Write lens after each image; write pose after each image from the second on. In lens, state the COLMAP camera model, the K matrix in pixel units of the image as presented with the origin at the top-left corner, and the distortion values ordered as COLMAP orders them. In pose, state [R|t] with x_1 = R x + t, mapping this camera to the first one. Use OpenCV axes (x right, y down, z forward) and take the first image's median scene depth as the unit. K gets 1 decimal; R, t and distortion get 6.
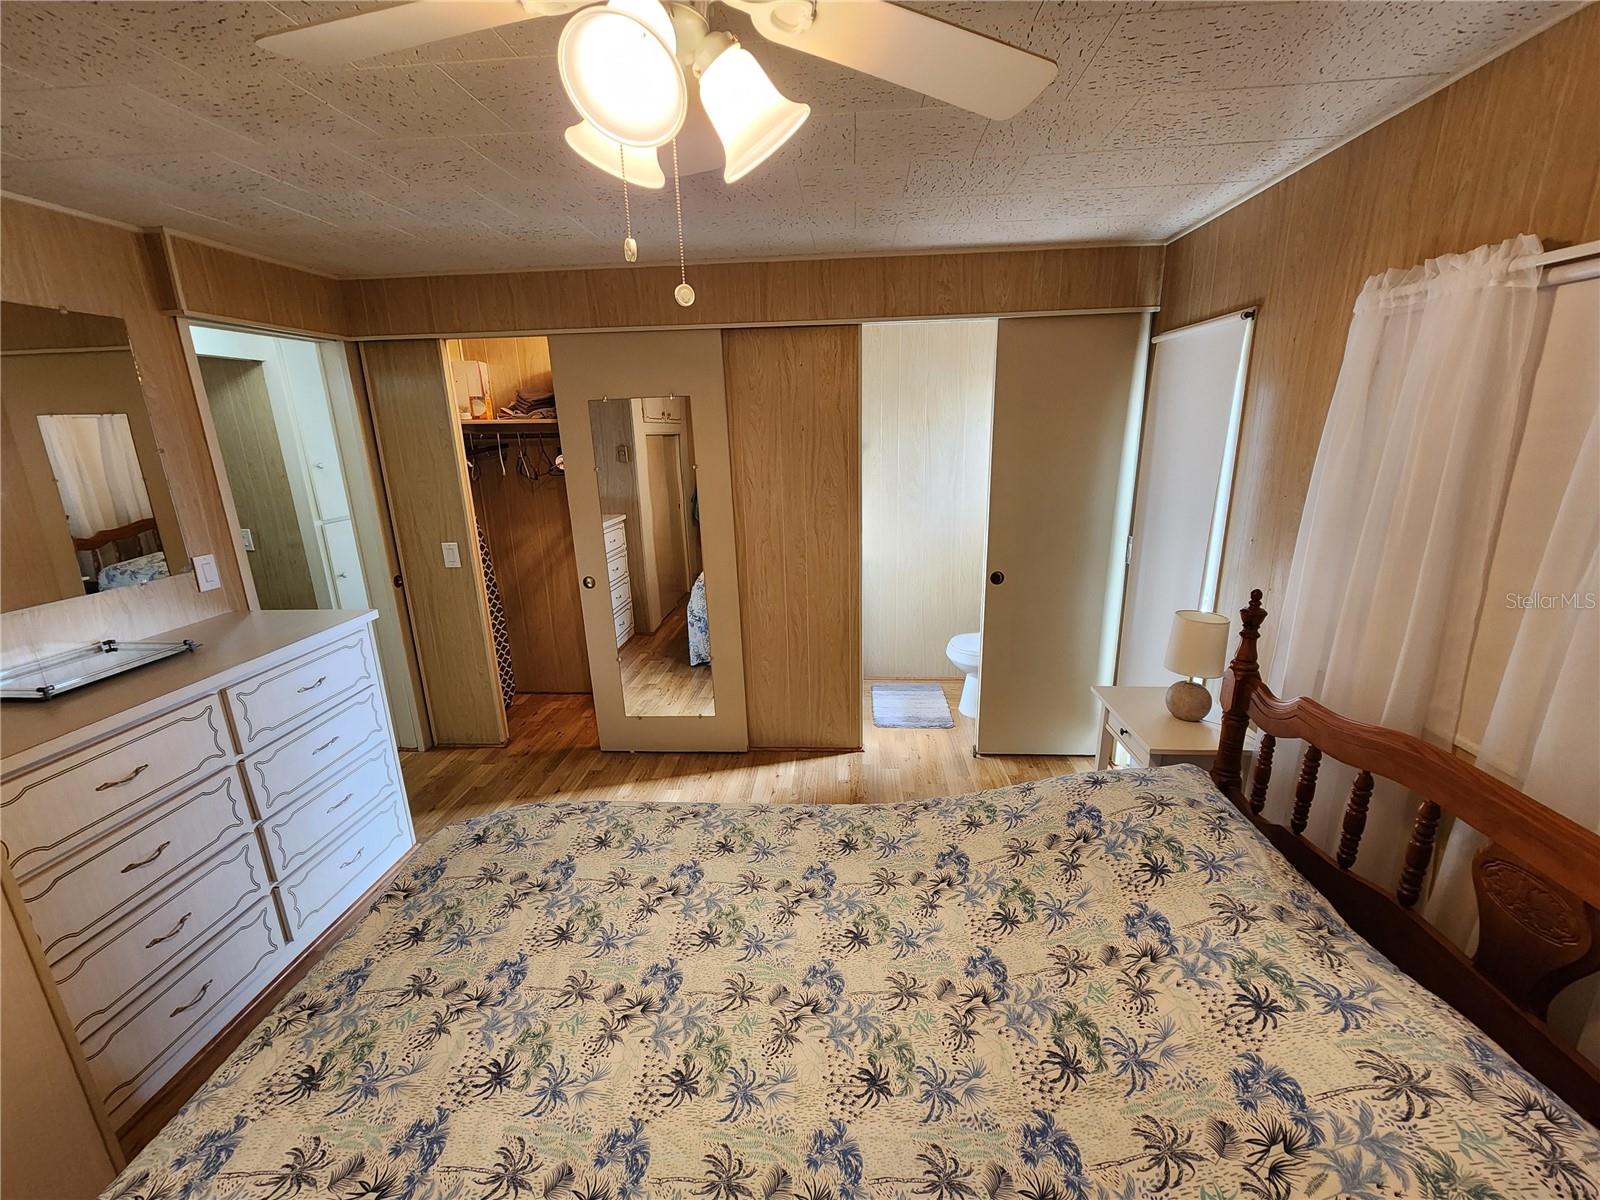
lens RADIAL K [[653.1, 0, 800.0], [0, 653.1, 600.0], [0, 0, 1]] dist [0.000962, 0.000159]
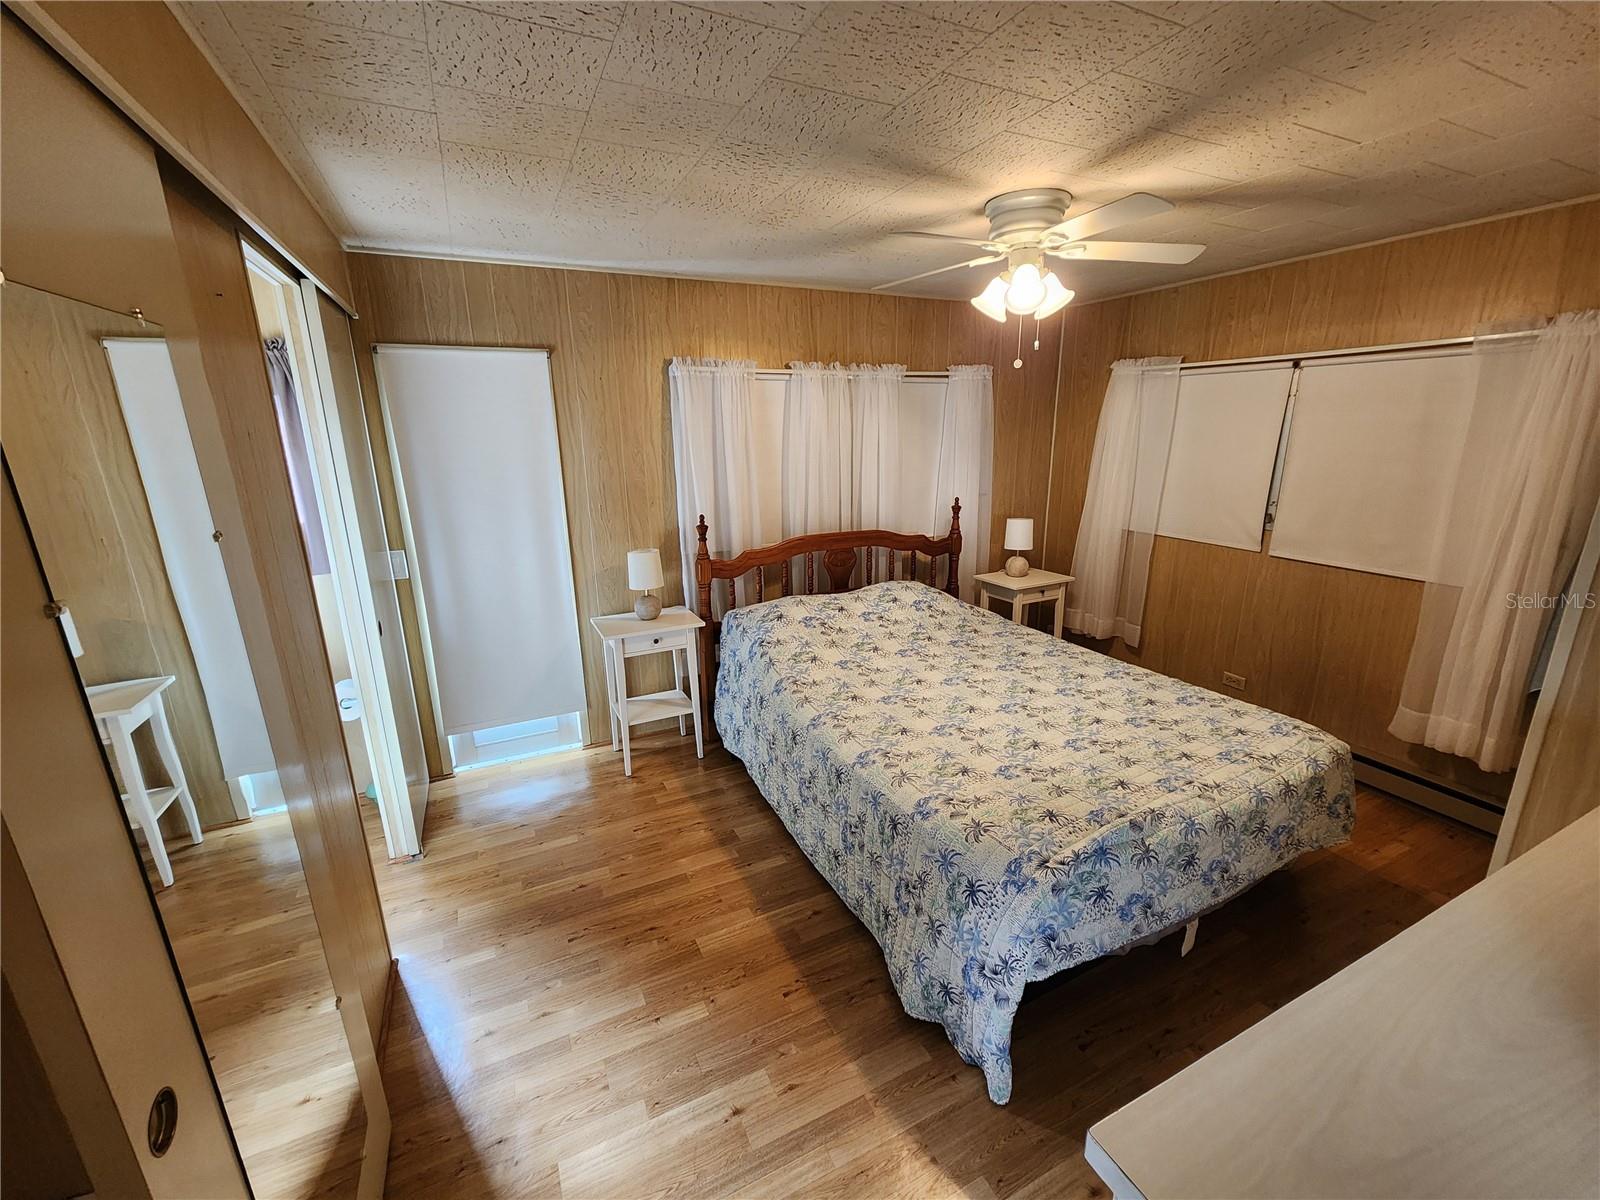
lens RADIAL K [[653.1, 0, 800.0], [0, 653.1, 600.0], [0, 0, 1]] dist [0.000962, 0.000159]
pose [[-0.490574, -0.195108, 0.849276, -1.361373], [0.254198, 0.900181, 0.353636, -0.487106], [-0.833499, 0.389369, -0.392009, 1.981378]]
